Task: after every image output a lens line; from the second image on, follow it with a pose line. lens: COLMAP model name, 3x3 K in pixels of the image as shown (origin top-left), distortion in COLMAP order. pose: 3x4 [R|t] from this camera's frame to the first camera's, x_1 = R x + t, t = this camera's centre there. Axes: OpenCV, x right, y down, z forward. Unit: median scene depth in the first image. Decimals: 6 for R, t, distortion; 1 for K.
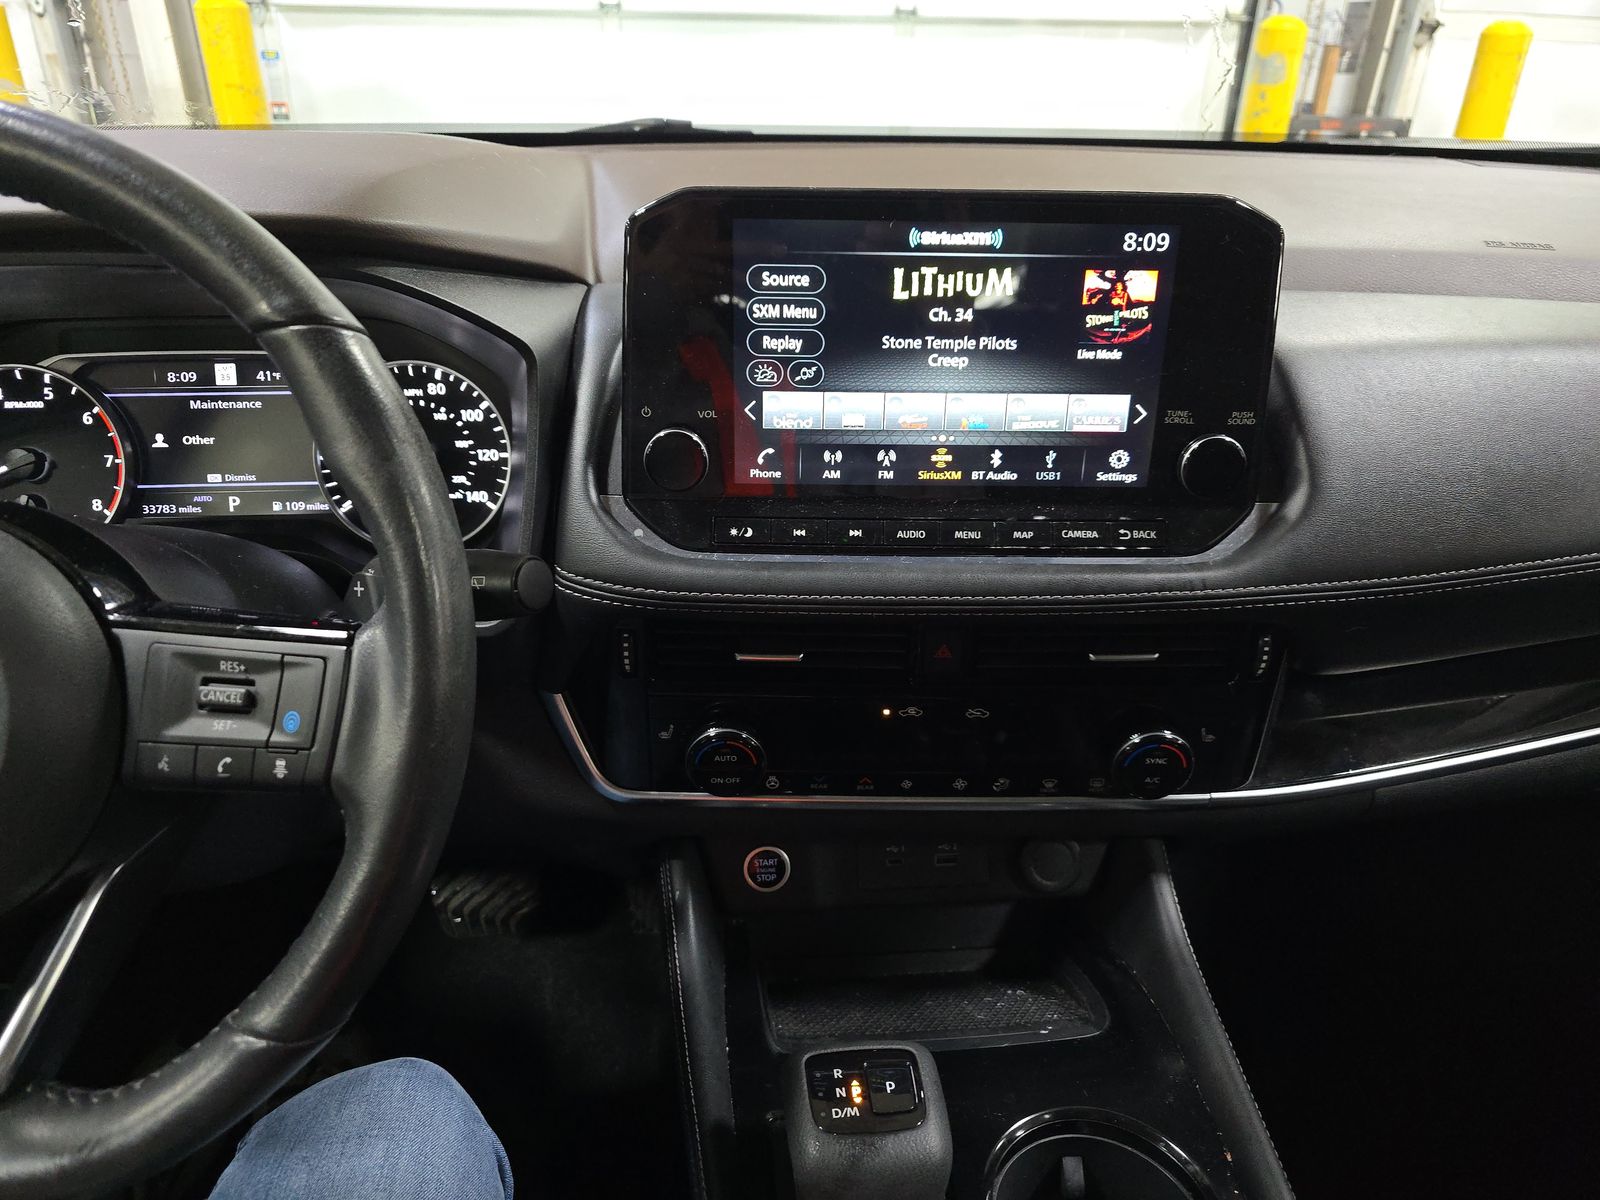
lens RADIAL K [[1050.4, 0, 798.3], [0, 1050.4, 631.6], [0, 0, 1]] dist [0.018789, -0.040924]
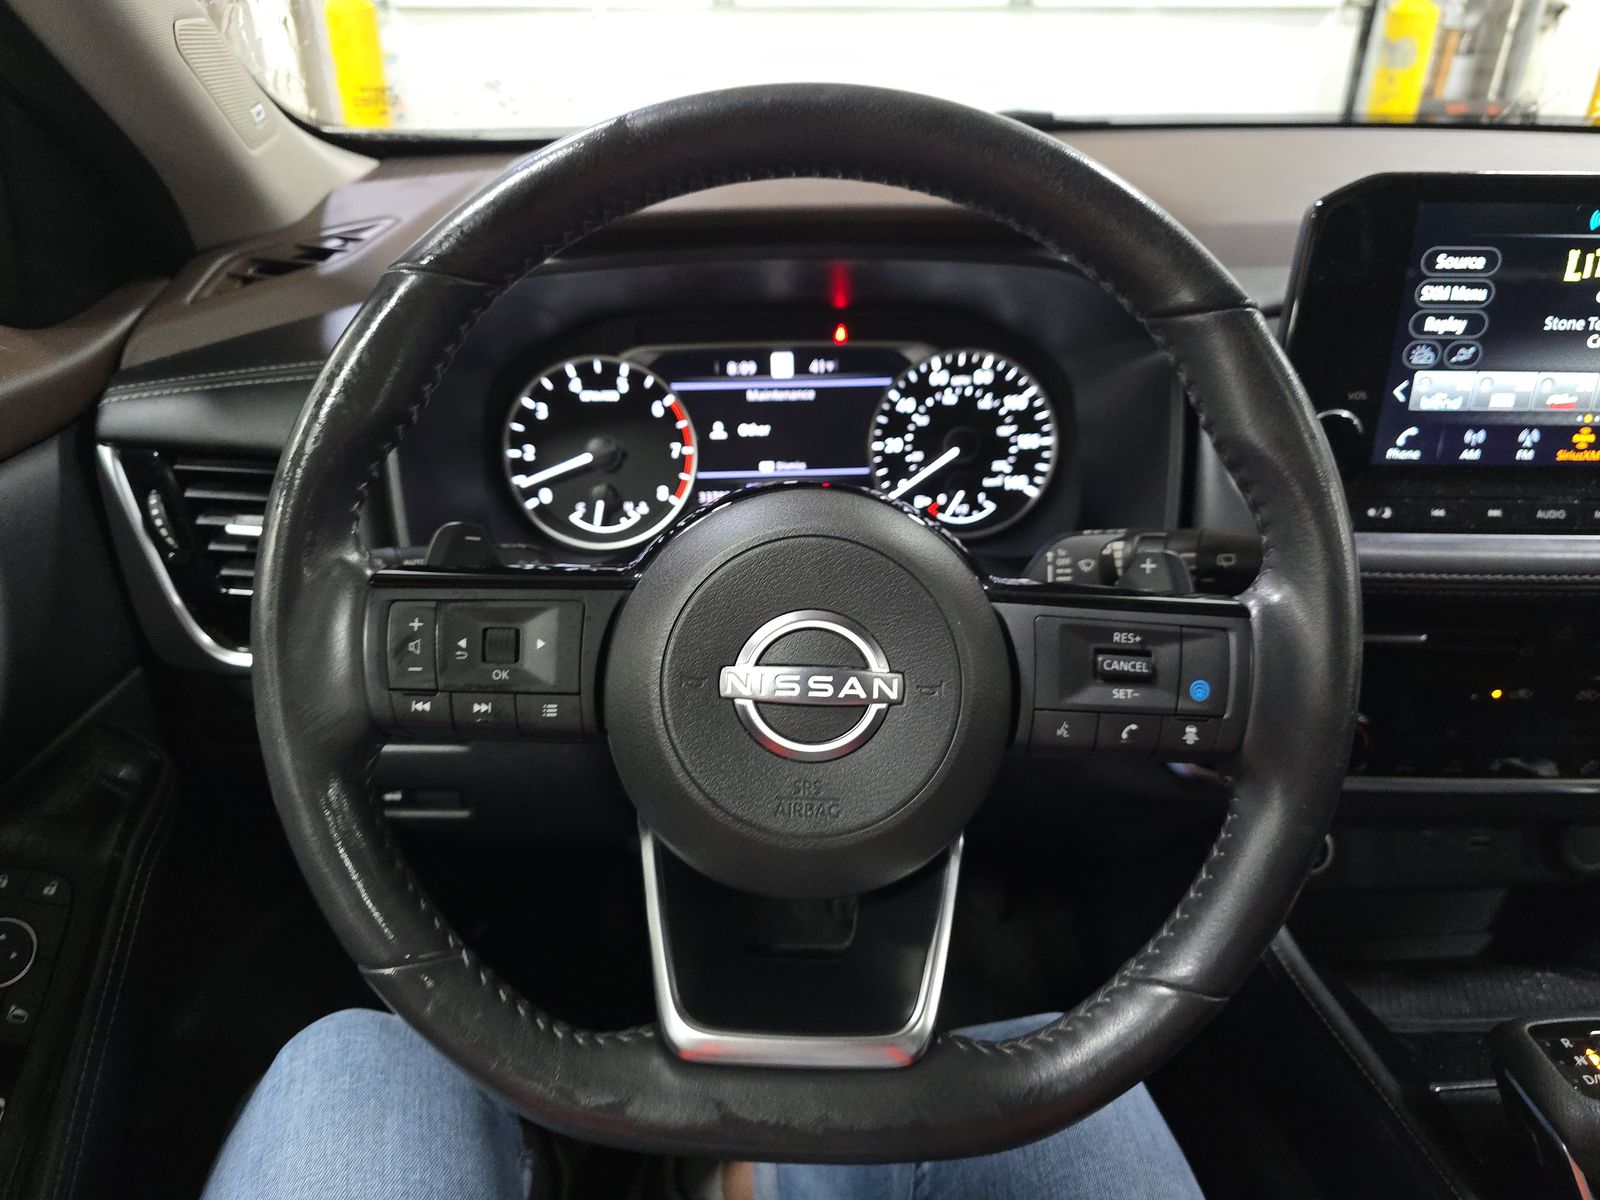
lens RADIAL K [[1050.4, 0, 798.3], [0, 1050.4, 631.6], [0, 0, 1]] dist [0.018789, -0.040924]
pose [[0.998735, -0.000301, -0.050276, -0.485545], [0.000389, 0.999998, 0.001748, 0.015242], [0.050276, -0.001765, 0.998734, -0.032014]]
